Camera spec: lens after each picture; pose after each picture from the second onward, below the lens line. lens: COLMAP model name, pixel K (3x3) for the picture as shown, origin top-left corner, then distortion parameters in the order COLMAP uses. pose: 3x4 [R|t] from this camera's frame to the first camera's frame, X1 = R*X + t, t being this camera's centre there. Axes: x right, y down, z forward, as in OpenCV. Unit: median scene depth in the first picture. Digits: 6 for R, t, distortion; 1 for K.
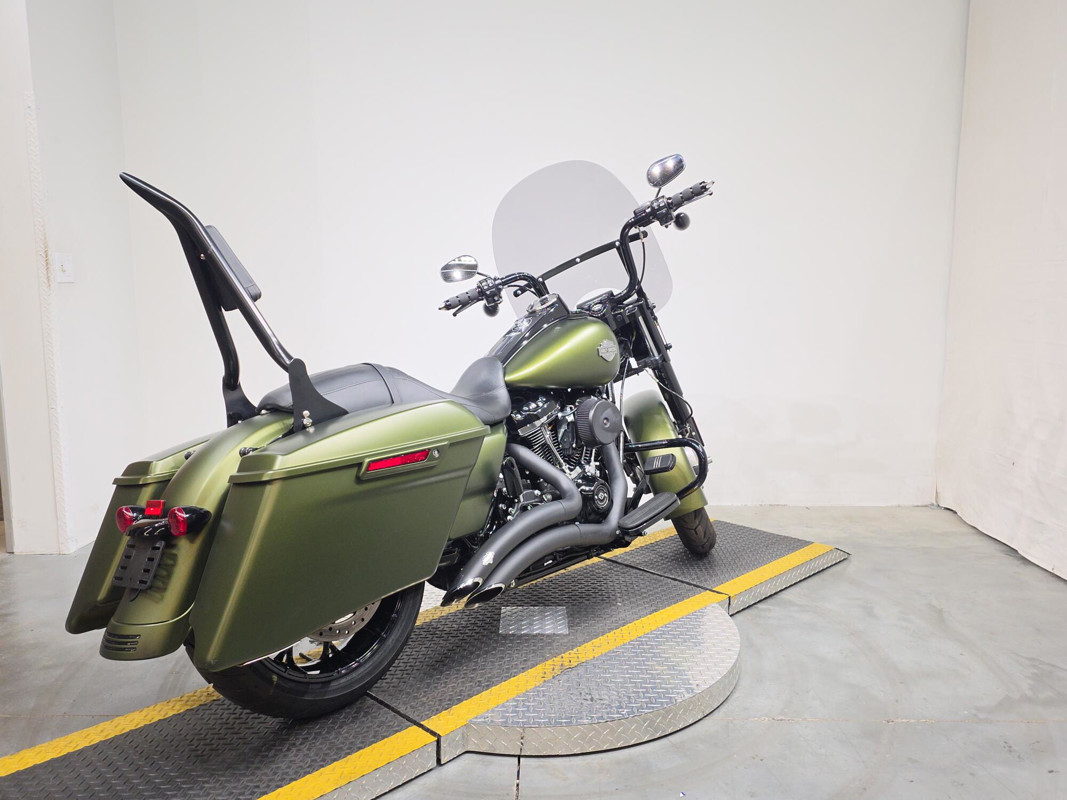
lens RADIAL K [[807.8, 0, 529.6], [0, 807.8, 427.3], [0, 0, 1]] dist [0.004547, 0.003130]
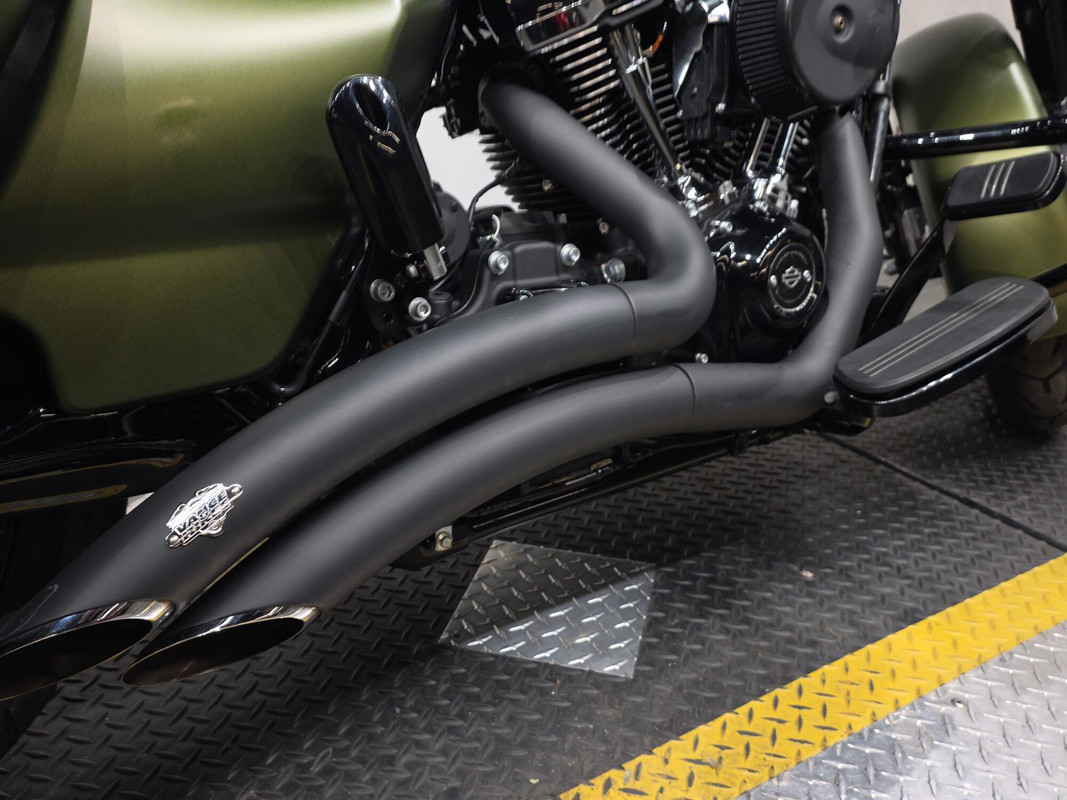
lens RADIAL K [[807.8, 0, 529.6], [0, 807.8, 427.3], [0, 0, 1]] dist [0.004547, 0.003130]
pose [[0.963568, 0.106044, -0.245545, 0.073683], [-0.037047, 0.962111, 0.270130, 0.059320], [0.264887, -0.251192, 0.930987, 0.659777]]
